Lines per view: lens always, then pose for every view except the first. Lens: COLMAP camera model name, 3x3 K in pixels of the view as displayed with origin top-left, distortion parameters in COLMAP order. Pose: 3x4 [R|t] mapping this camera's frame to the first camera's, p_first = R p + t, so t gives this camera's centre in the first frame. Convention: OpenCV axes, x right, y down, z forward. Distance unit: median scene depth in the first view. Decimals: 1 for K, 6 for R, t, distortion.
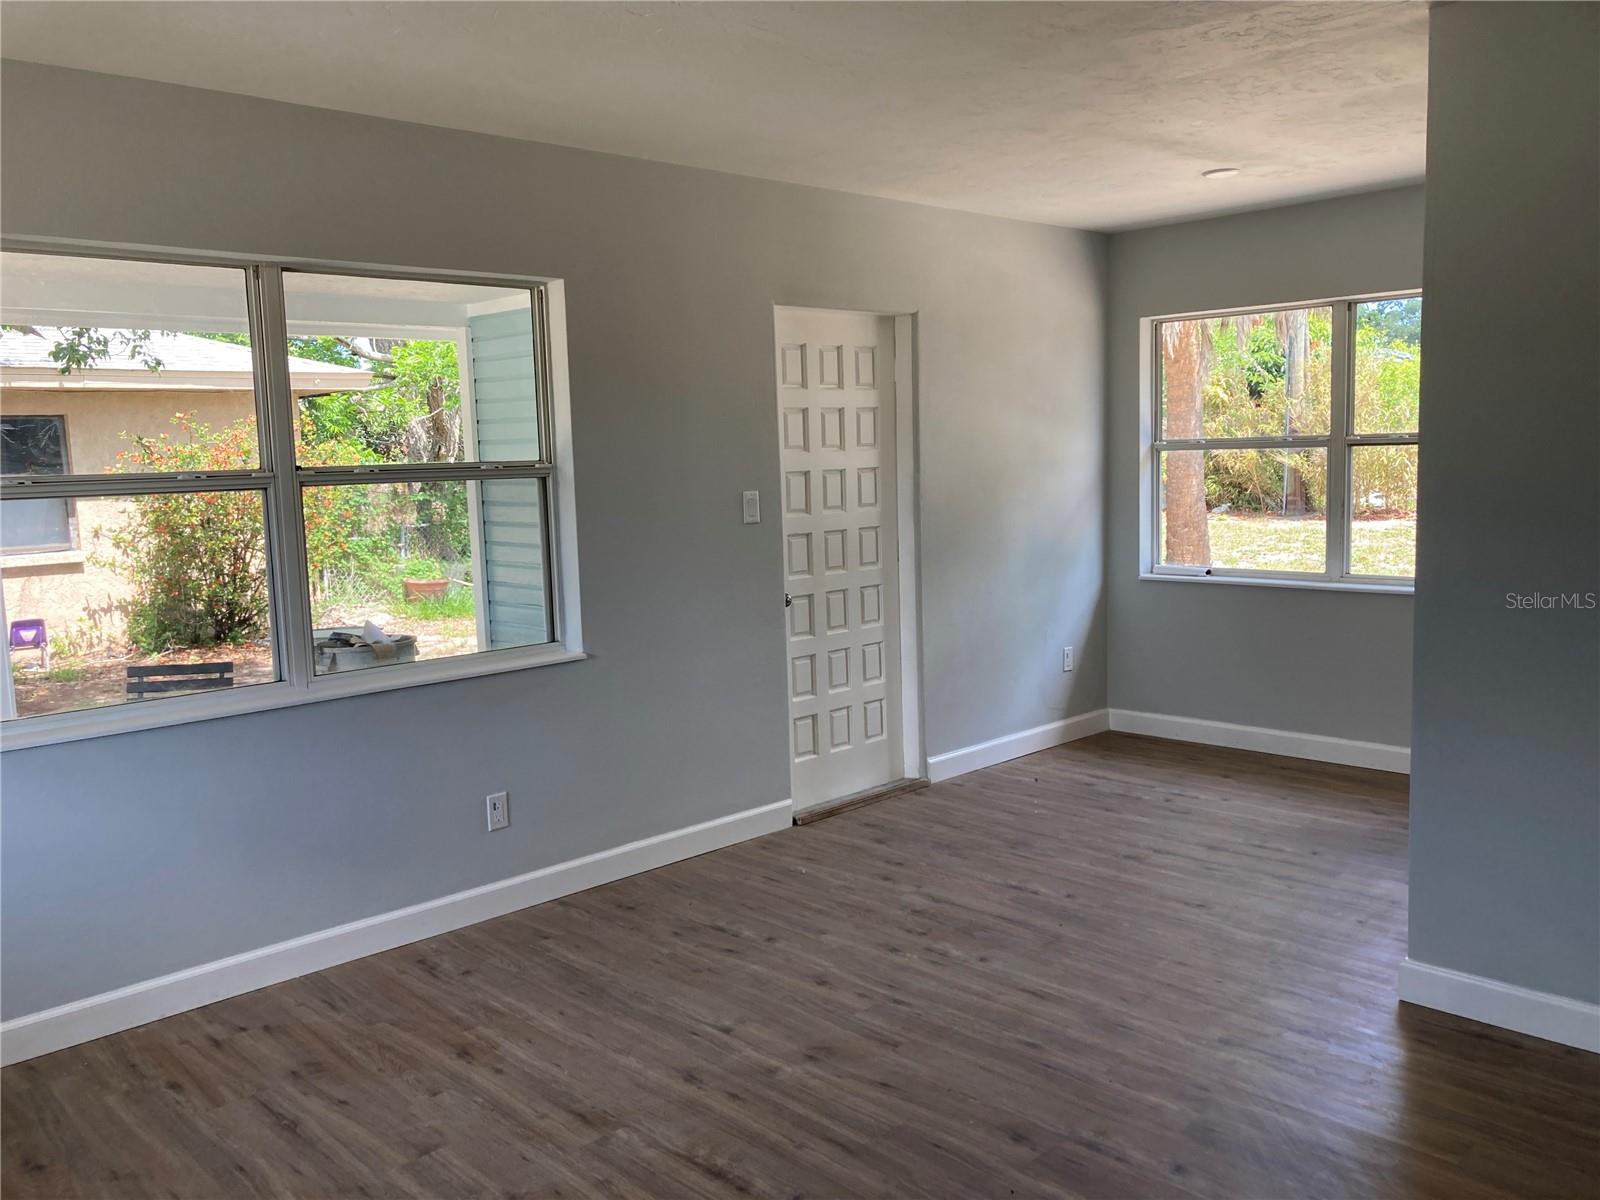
lens RADIAL K [[1320.3, 0, 800.0], [0, 1320.3, 600.0], [0, 0, 1]] dist [0.033060, -0.008338]
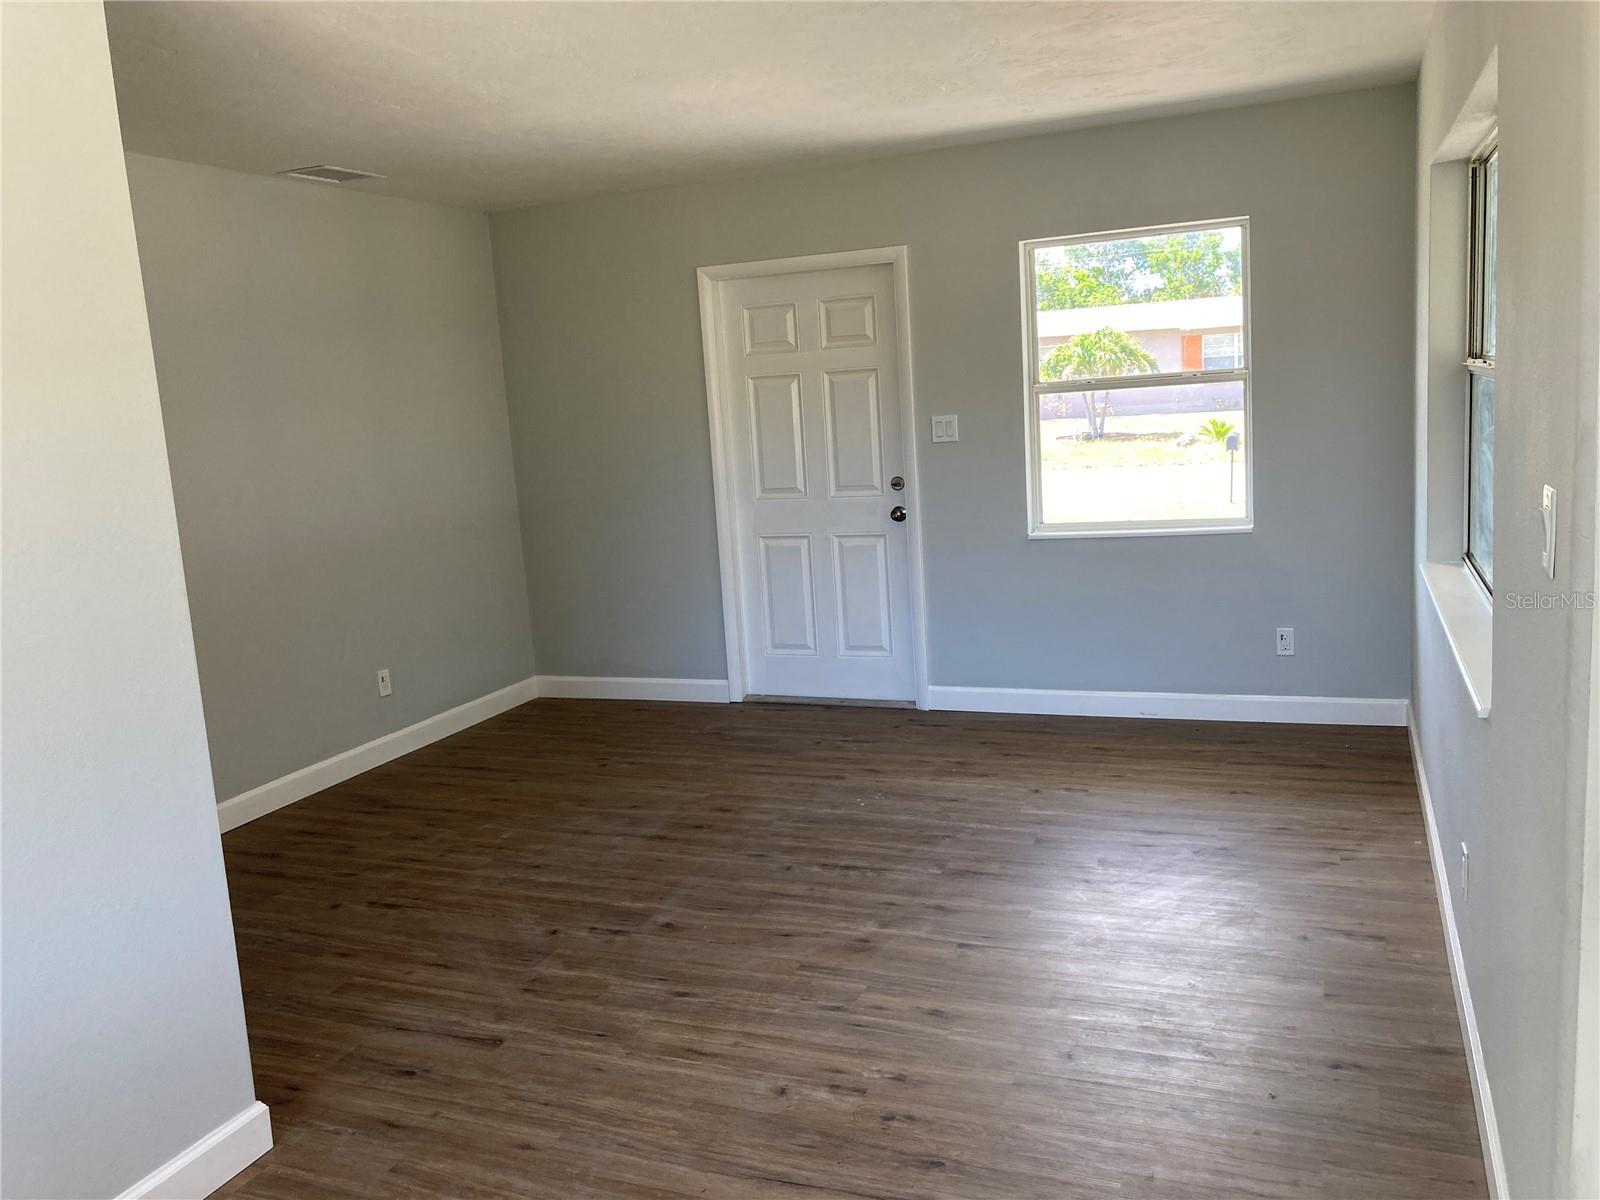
lens RADIAL K [[1320.3, 0, 800.0], [0, 1320.3, 600.0], [0, 0, 1]] dist [0.033060, -0.008338]
pose [[-0.909760, 0.158650, -0.383623, 0.357560], [0.048789, 0.958551, 0.280712, -0.203510], [0.412257, 0.236664, -0.879792, 1.526327]]
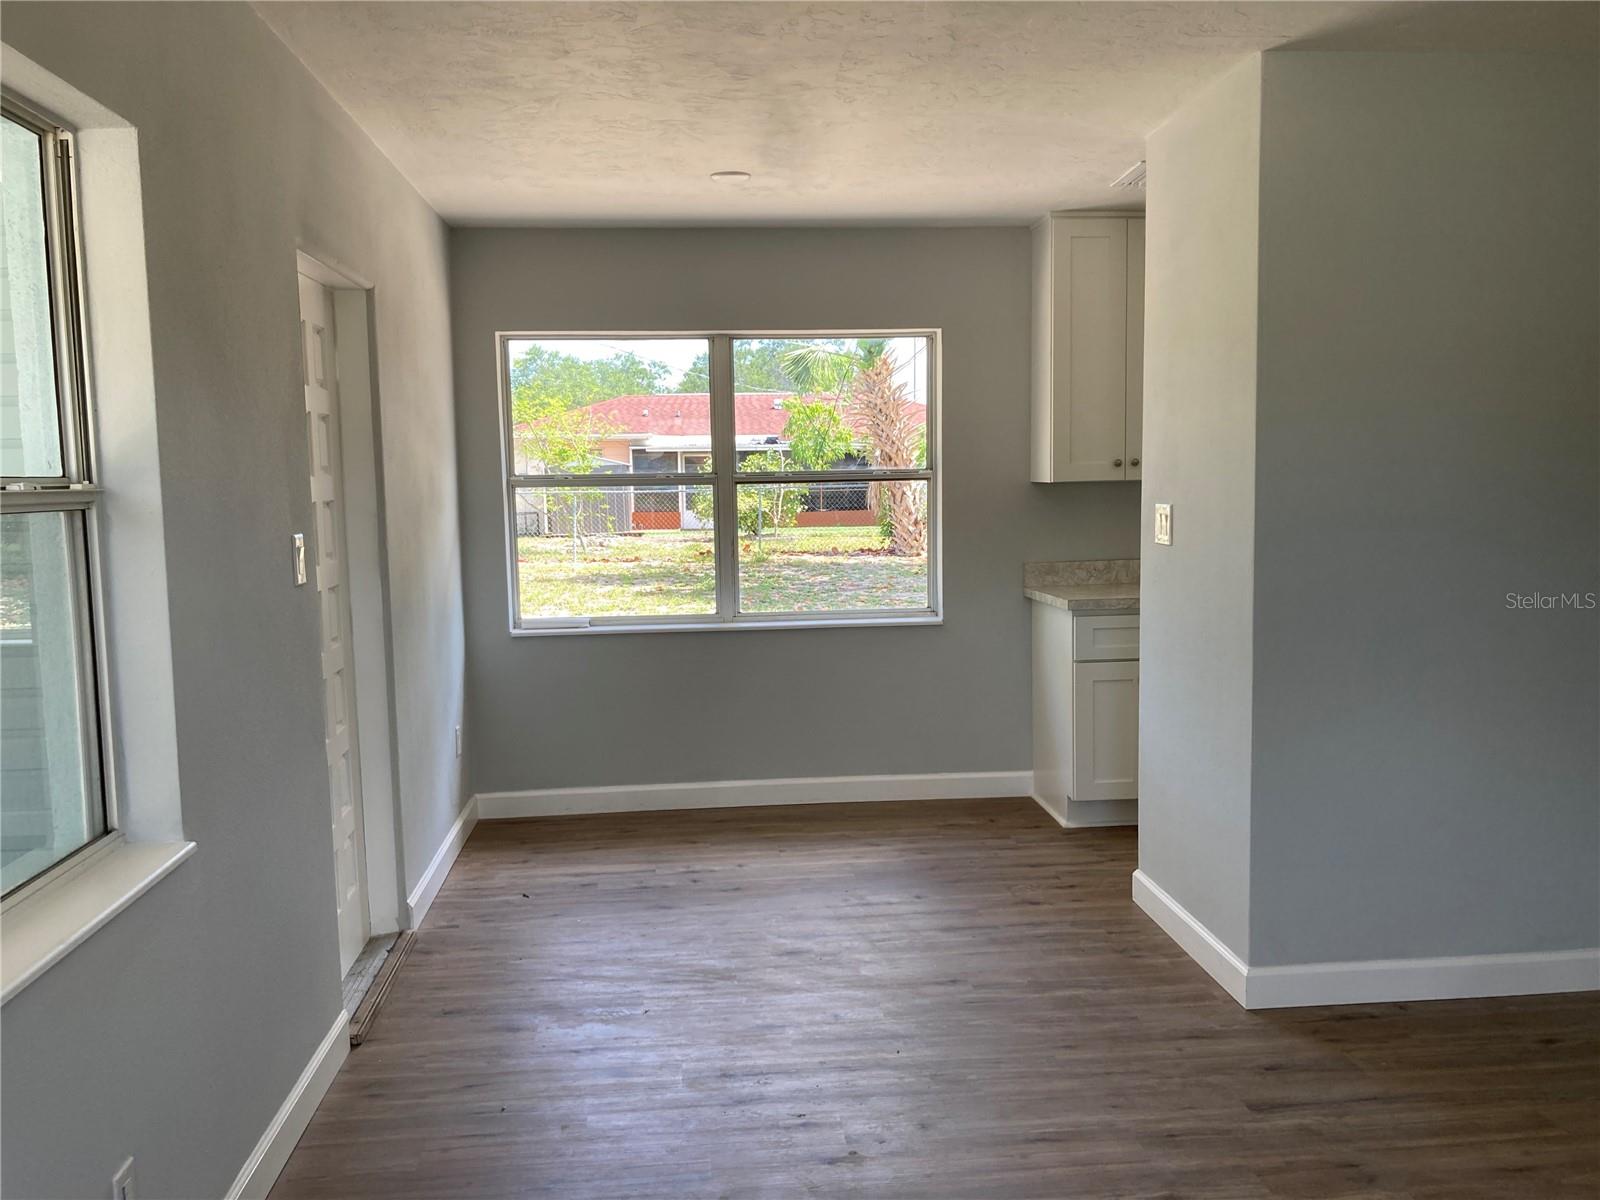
lens RADIAL K [[1313.5, 0, 800.0], [0, 1313.5, 600.0], [0, 0, 1]] dist [0.044751, -0.005167]
pose [[0.619468, -0.056729, 0.782969, -0.470260], [0.086452, 0.996249, 0.003783, -0.041920], [-0.780247, 0.065346, 0.622049, 0.525131]]
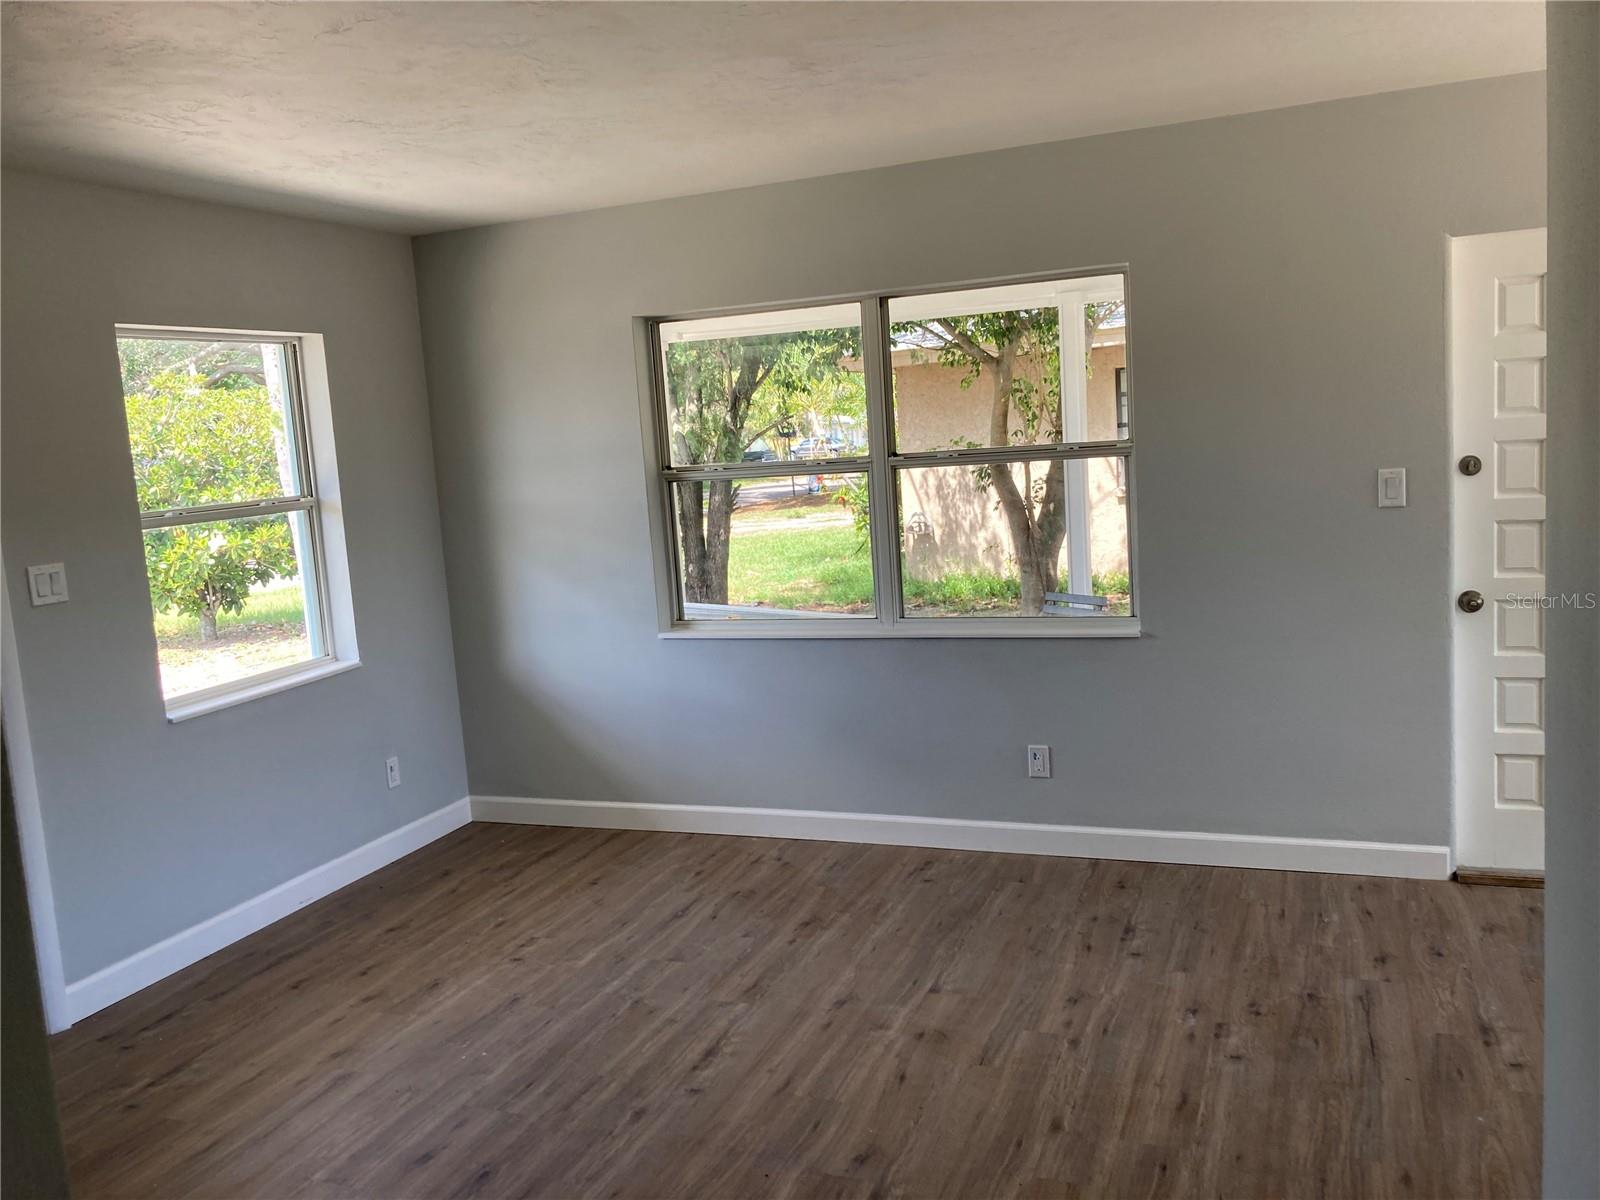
lens RADIAL K [[1320.3, 0, 800.0], [0, 1320.3, 600.0], [0, 0, 1]] dist [0.033060, -0.008338]
pose [[0.422464, 0.121855, -0.898151, 0.706775], [-0.054457, 0.992544, 0.109047, -0.090427], [0.904742, 0.002842, 0.425950, 0.367314]]
